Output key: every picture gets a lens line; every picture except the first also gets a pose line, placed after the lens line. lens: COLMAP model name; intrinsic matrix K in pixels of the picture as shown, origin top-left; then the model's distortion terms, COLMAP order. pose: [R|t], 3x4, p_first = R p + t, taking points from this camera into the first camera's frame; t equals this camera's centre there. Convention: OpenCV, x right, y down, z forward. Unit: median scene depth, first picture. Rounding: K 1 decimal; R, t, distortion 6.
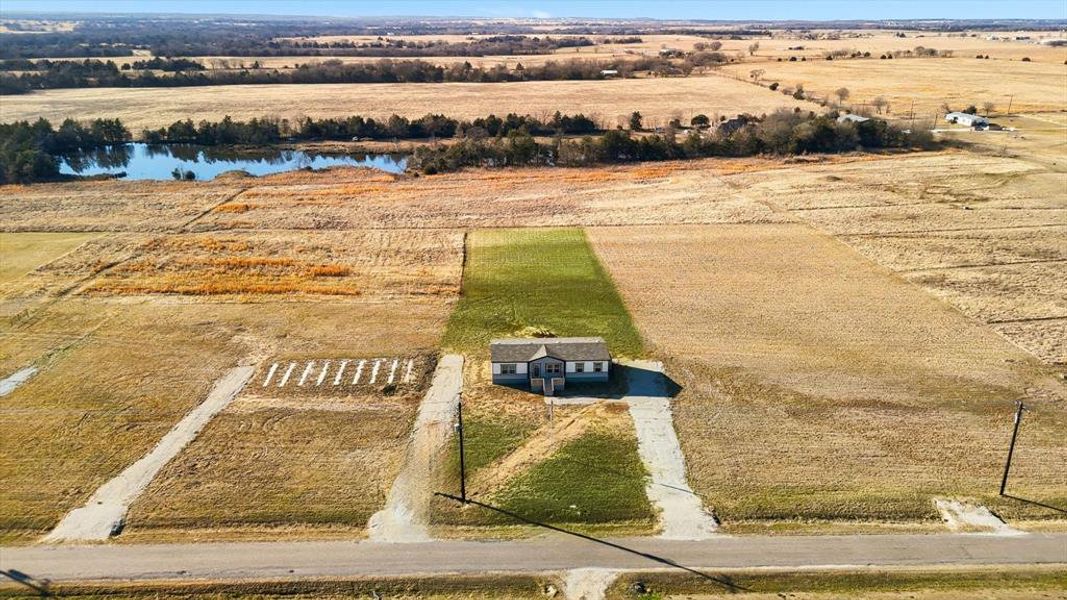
lens RADIAL K [[781.7, 0, 540.4], [0, 781.7, 301.4], [0, 0, 1]] dist [0.069373, -0.061302]
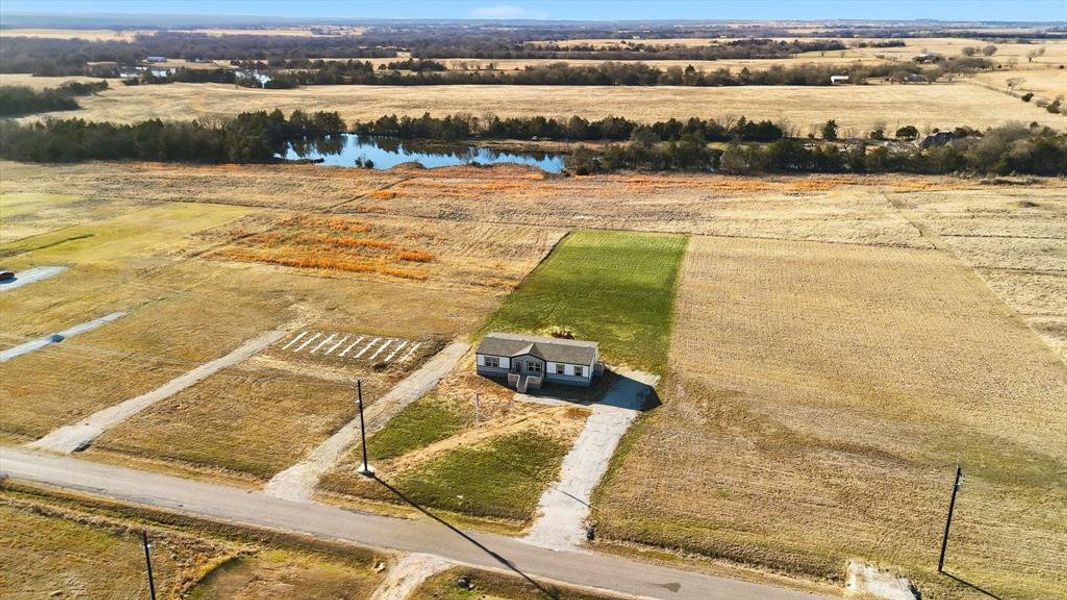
lens RADIAL K [[781.7, 0, 532.7], [0, 781.7, 299.6], [0, 0, 1]] dist [0.069373, -0.061302]
pose [[0.952578, 0.101687, -0.286803, 0.193713], [-0.103430, 0.994595, 0.009106, -0.006151], [0.286179, 0.020989, 0.957946, 0.021196]]
